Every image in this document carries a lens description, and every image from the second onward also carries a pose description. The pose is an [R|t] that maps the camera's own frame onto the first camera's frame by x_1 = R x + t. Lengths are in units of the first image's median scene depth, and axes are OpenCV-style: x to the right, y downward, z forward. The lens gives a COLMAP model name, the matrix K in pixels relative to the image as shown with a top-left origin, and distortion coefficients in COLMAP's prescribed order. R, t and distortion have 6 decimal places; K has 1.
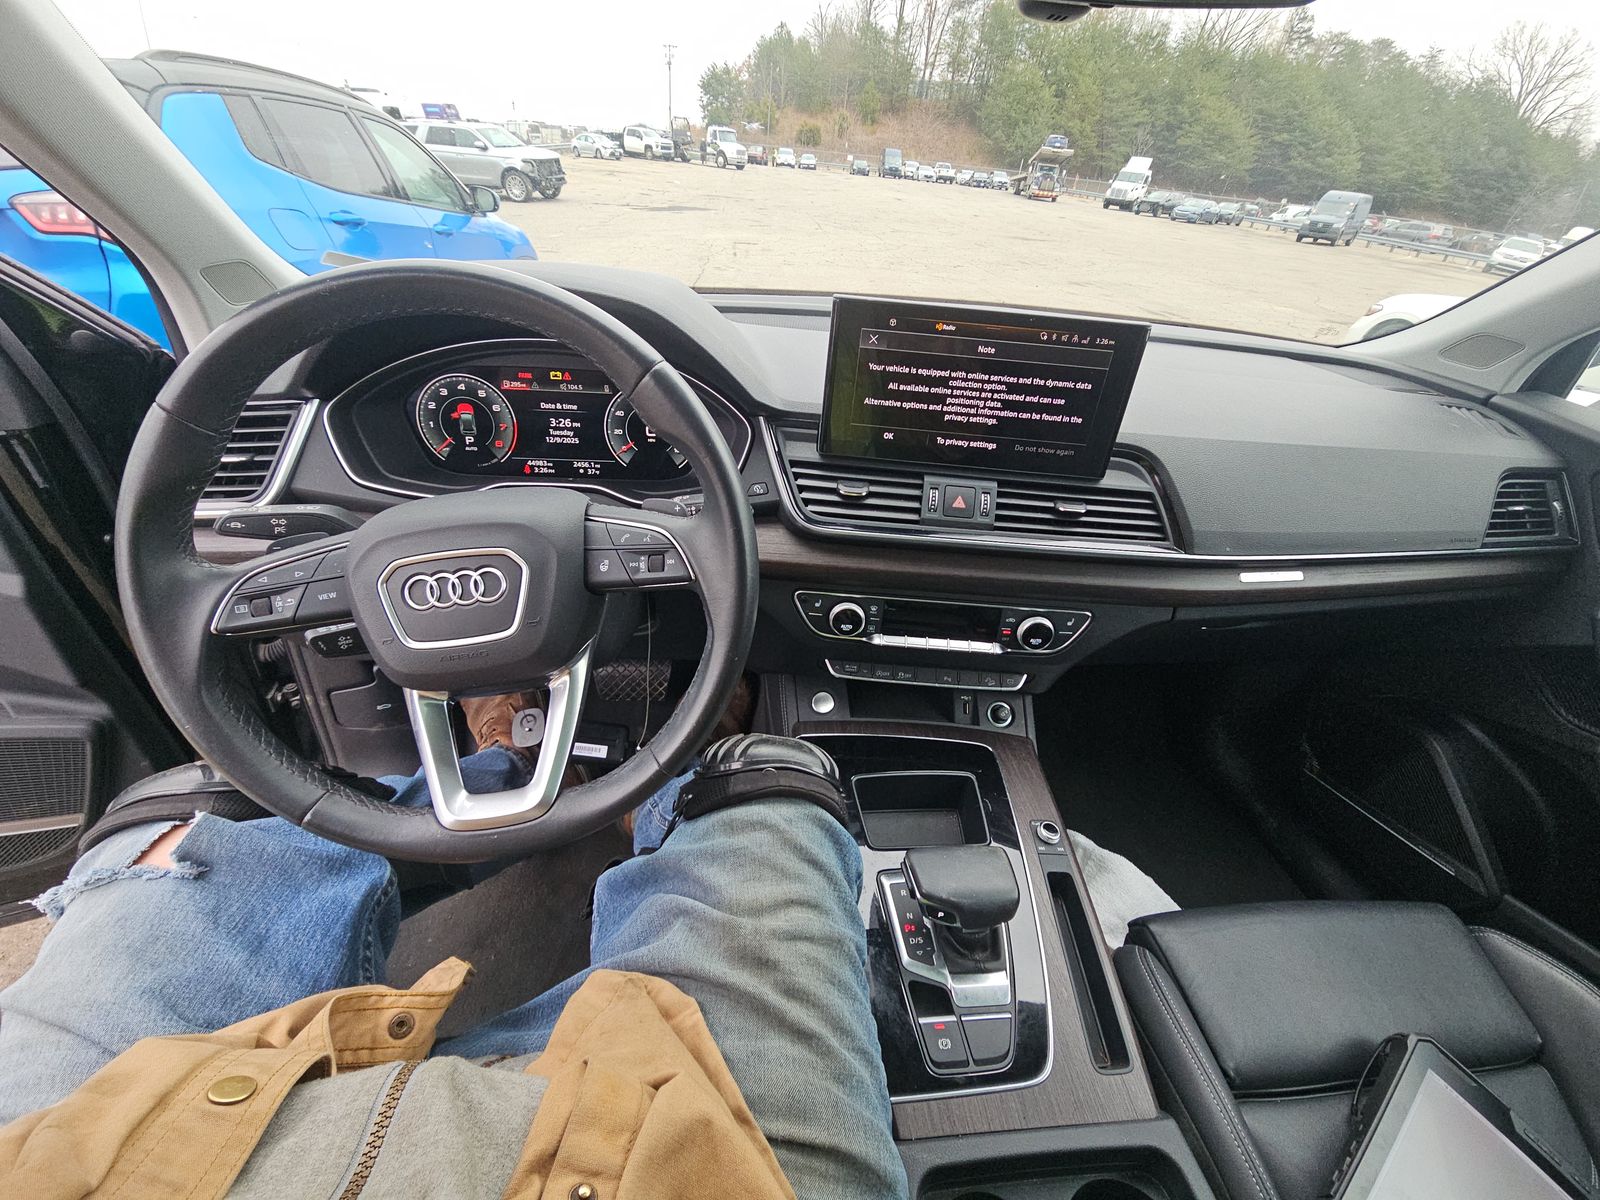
lens RADIAL K [[658.9, 0, 800.0], [0, 658.9, 600.0], [0, 0, 1]] dist [0.009372, 0.000096]
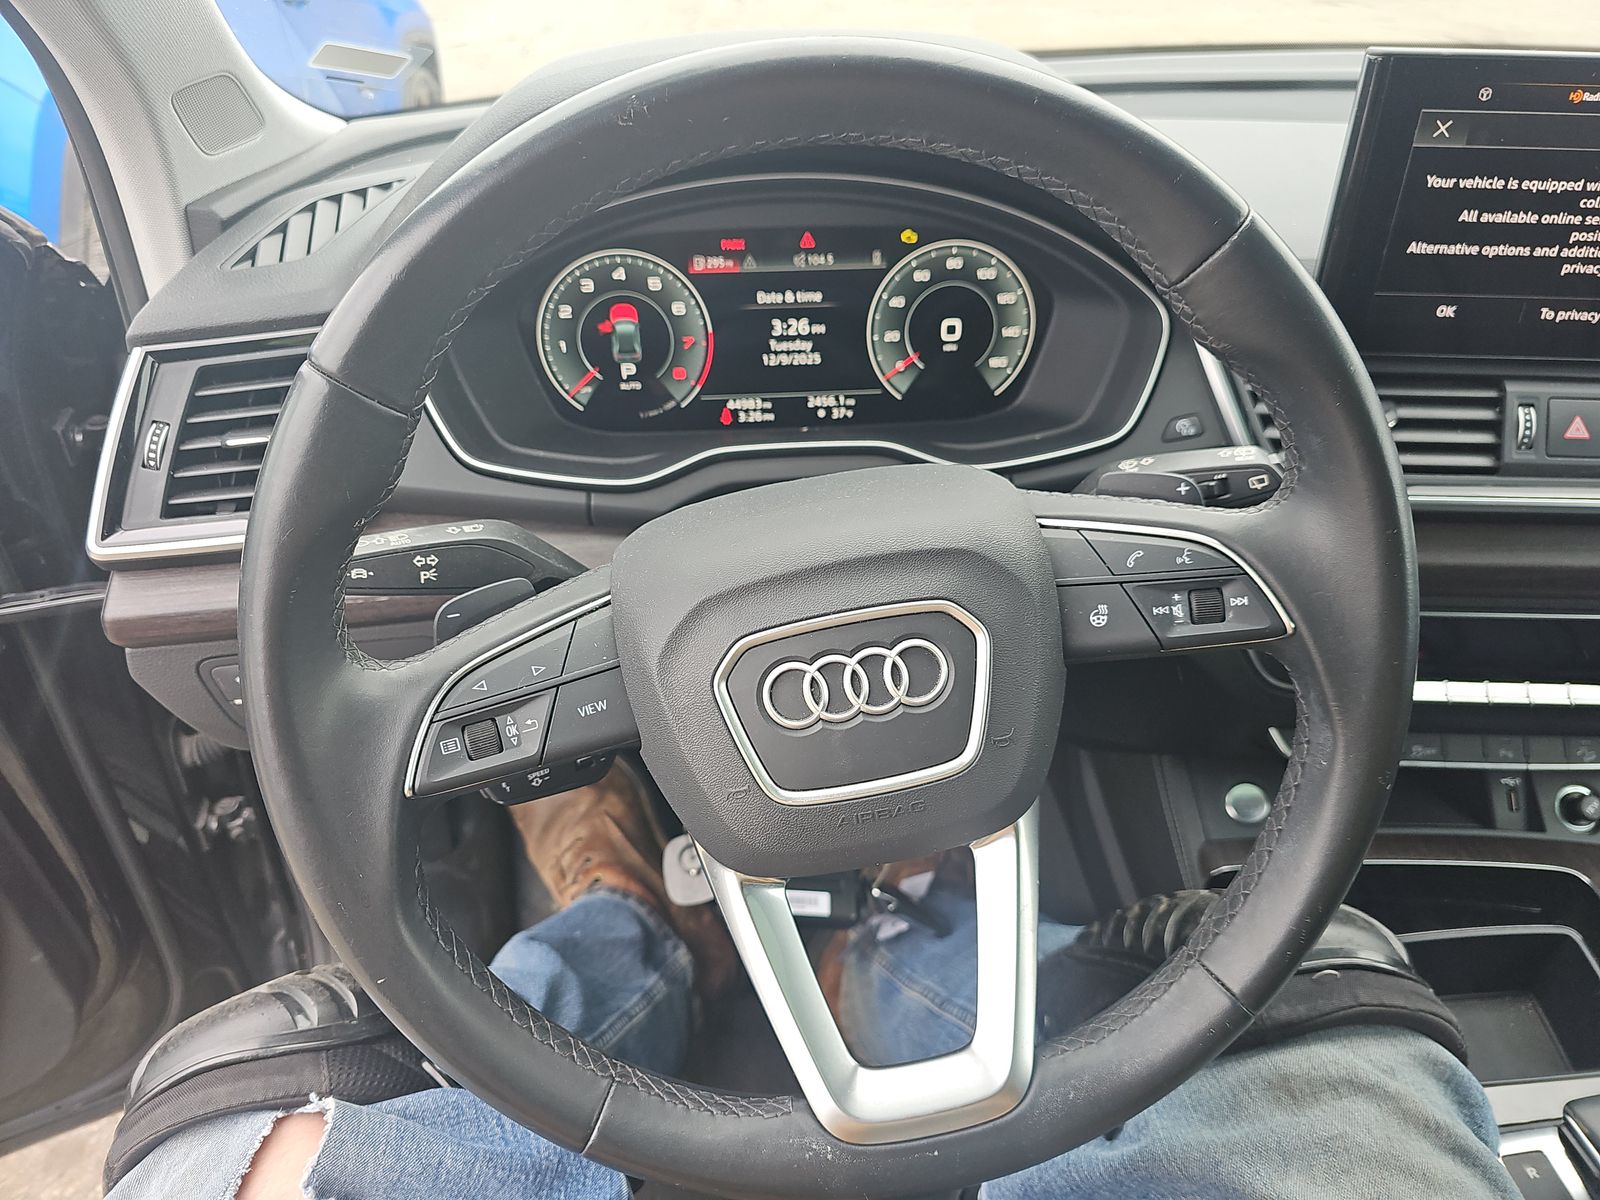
lens RADIAL K [[1079.5, 0, 800.0], [0, 1079.5, 600.0], [0, 0, 1]] dist [0.036346, -0.047040]
pose [[0.997661, -0.057534, -0.036897, -0.345506], [0.058516, 0.997945, 0.026111, -0.069354], [0.035319, -0.028210, 0.998978, 0.106991]]
